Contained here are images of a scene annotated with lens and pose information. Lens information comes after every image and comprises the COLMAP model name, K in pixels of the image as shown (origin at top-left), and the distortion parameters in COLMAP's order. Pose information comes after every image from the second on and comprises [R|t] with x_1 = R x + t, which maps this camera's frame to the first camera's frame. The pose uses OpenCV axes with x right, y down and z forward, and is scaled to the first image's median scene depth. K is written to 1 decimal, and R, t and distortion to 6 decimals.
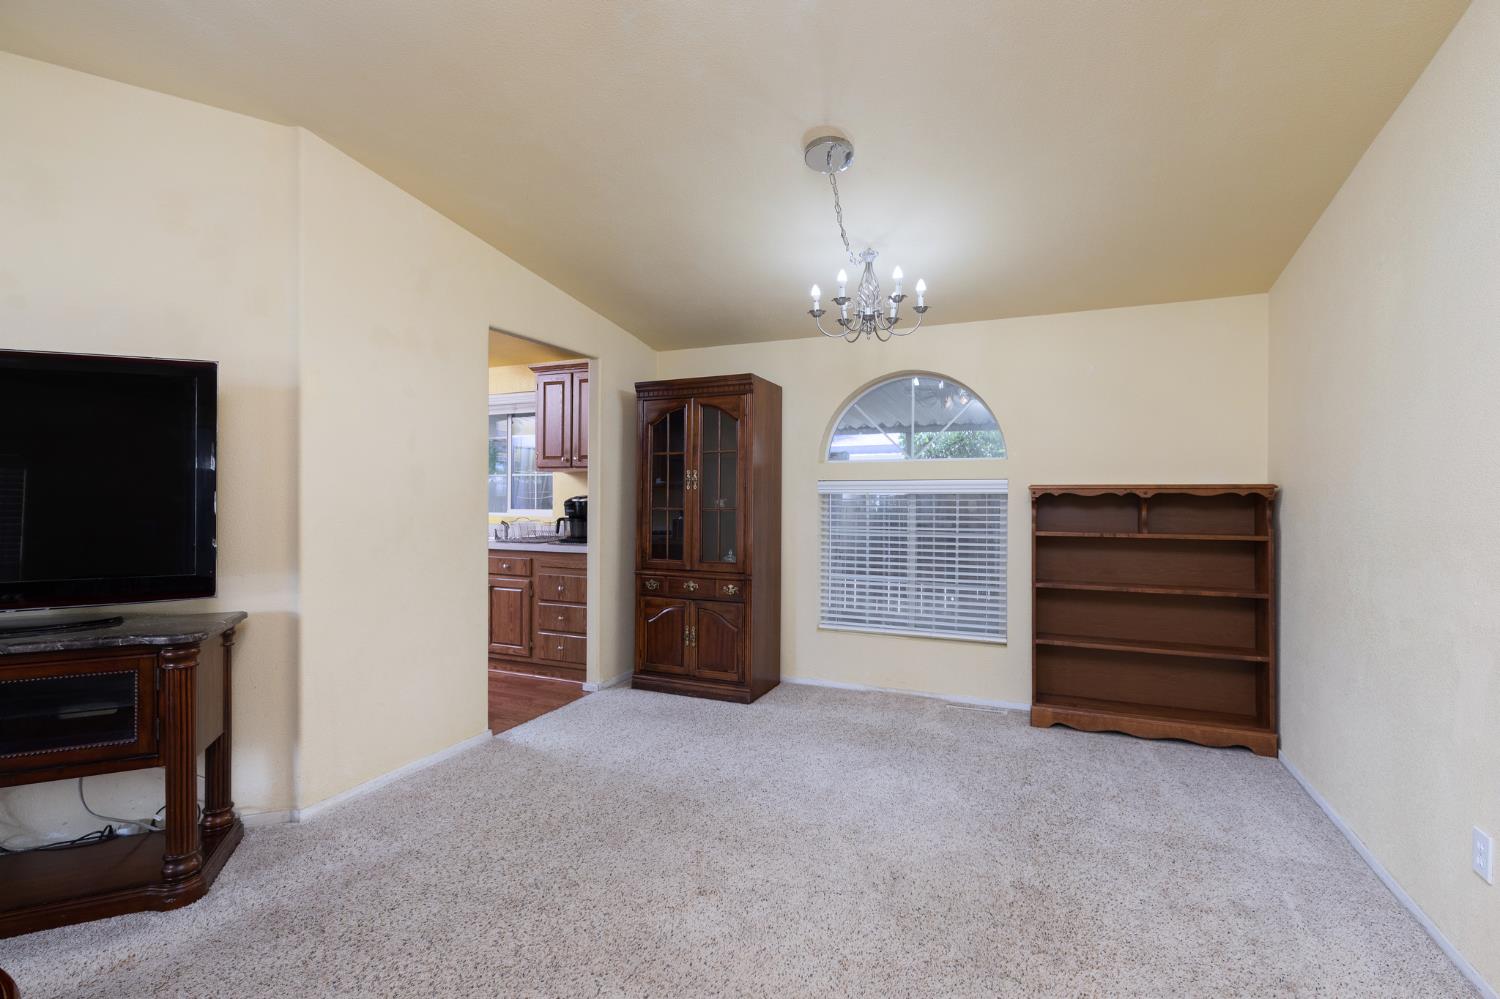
lens RADIAL K [[676.6, 0, 760.0], [0, 676.6, 497.3], [0, 0, 1]] dist [0.005064, -0.000674]
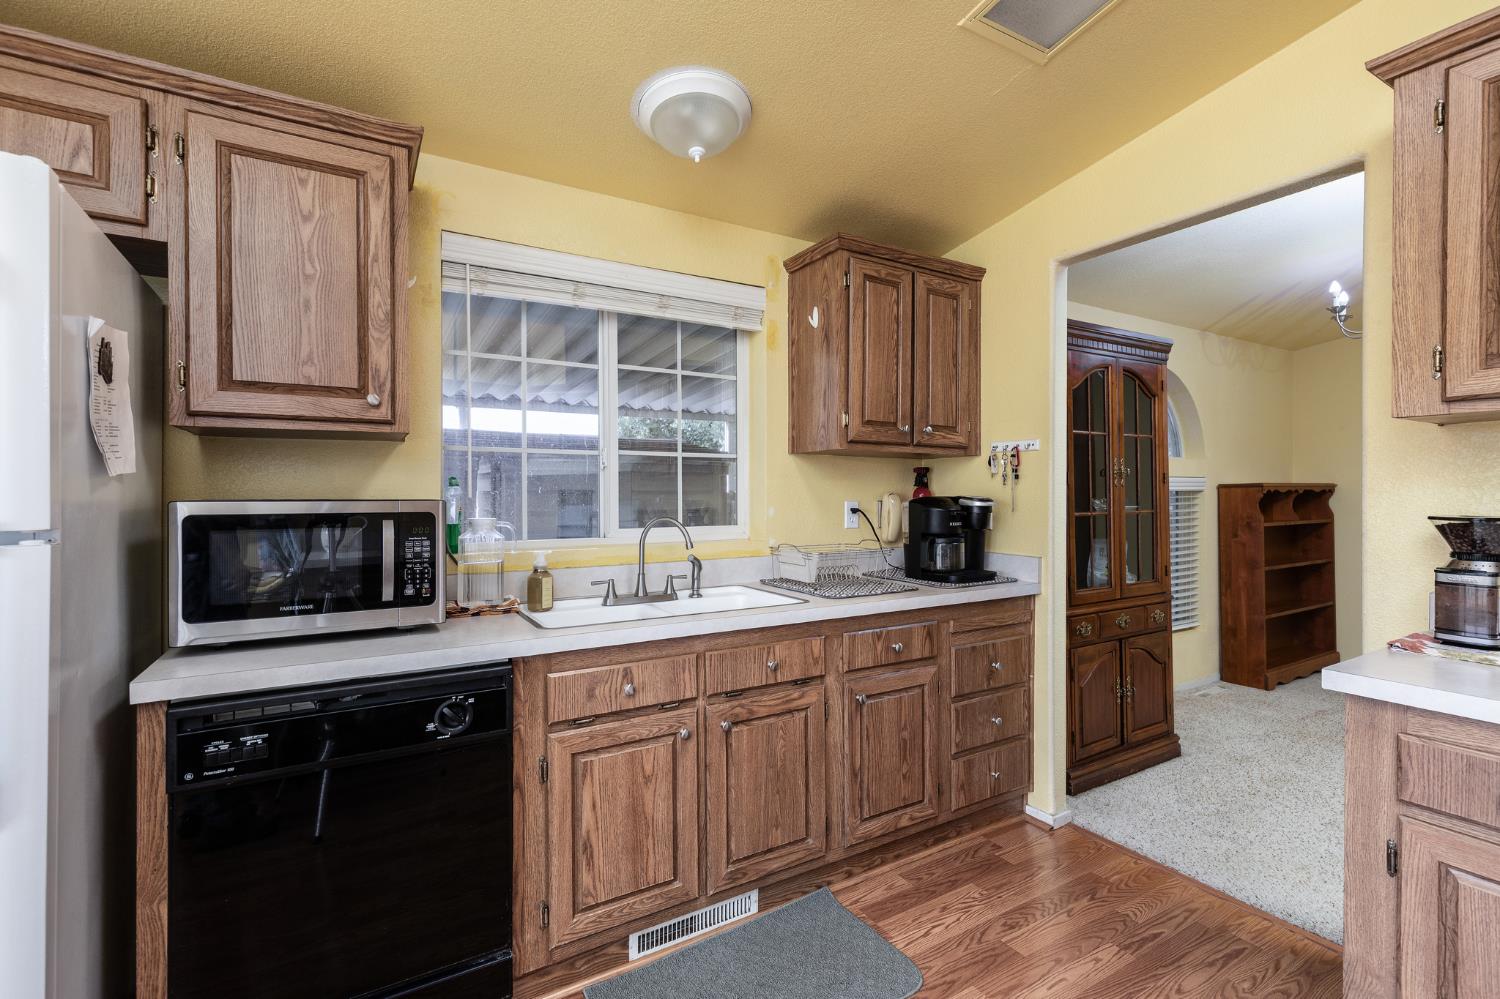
lens RADIAL K [[676.6, 0, 760.0], [0, 676.6, 497.3], [0, 0, 1]] dist [0.005064, -0.000674]
pose [[0.588530, -0.008648, 0.808429, -0.958799], [0.010294, 0.999942, 0.003202, -0.005510], [-0.808410, 0.006438, 0.588585, 0.936407]]
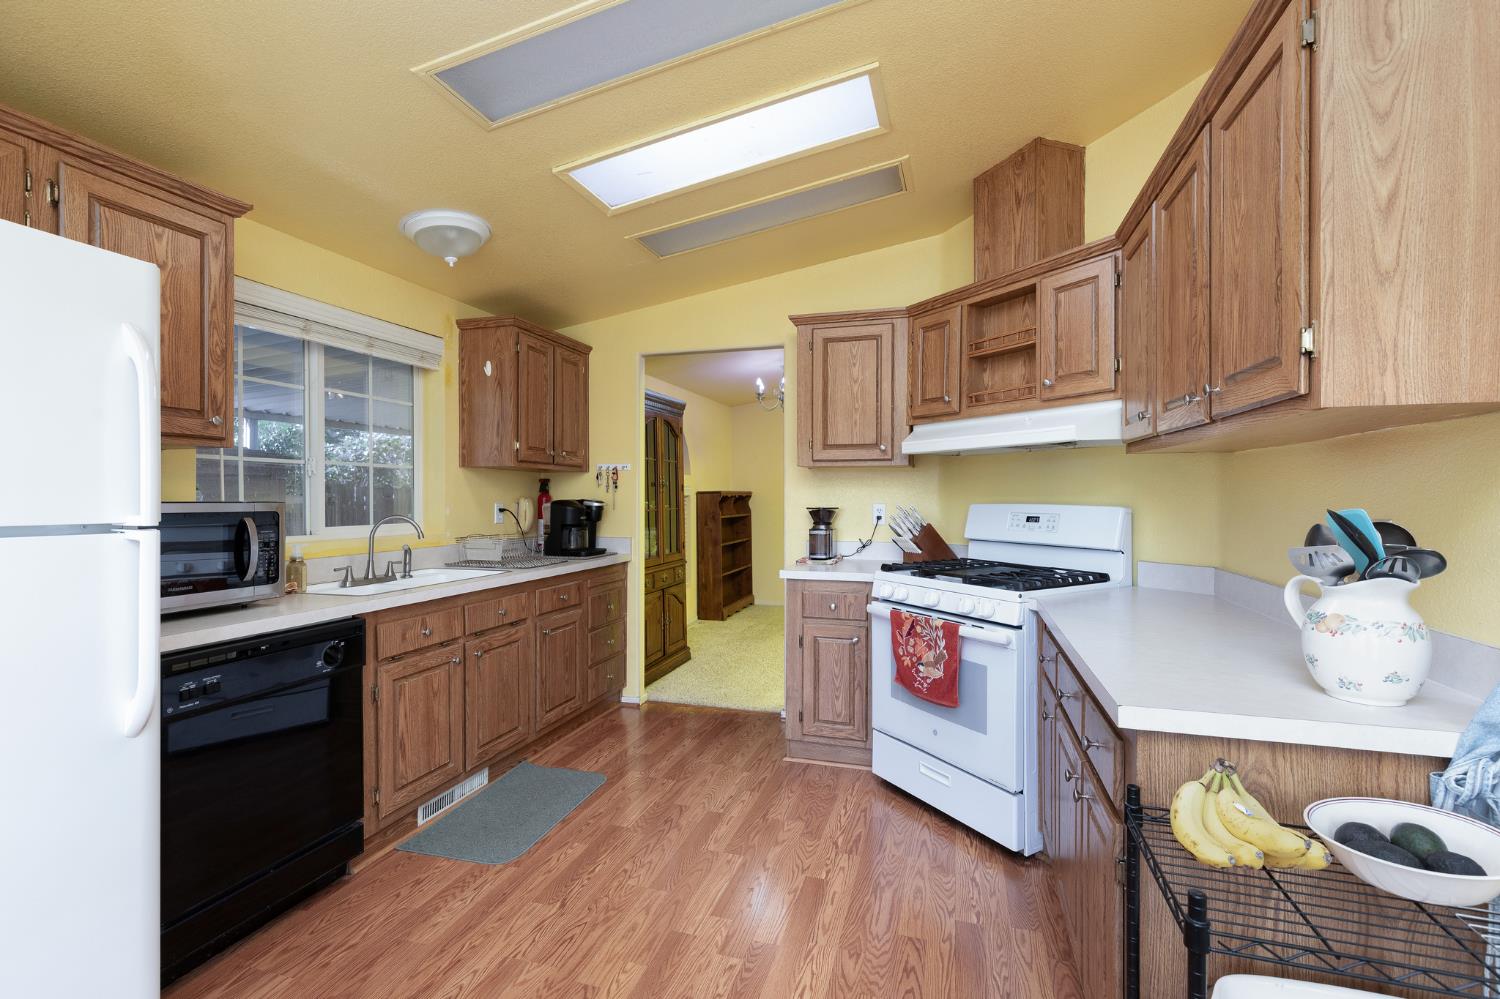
lens RADIAL K [[676.4, 0, 750.0], [0, 676.4, 499.5], [0, 0, 1]] dist [0.003135, -0.000346]
pose [[-0.103573, -0.006351, 0.994602, -1.322173], [0.008382, 0.999939, 0.007258, -0.007497], [-0.994587, 0.009089, -0.103513, 1.027355]]
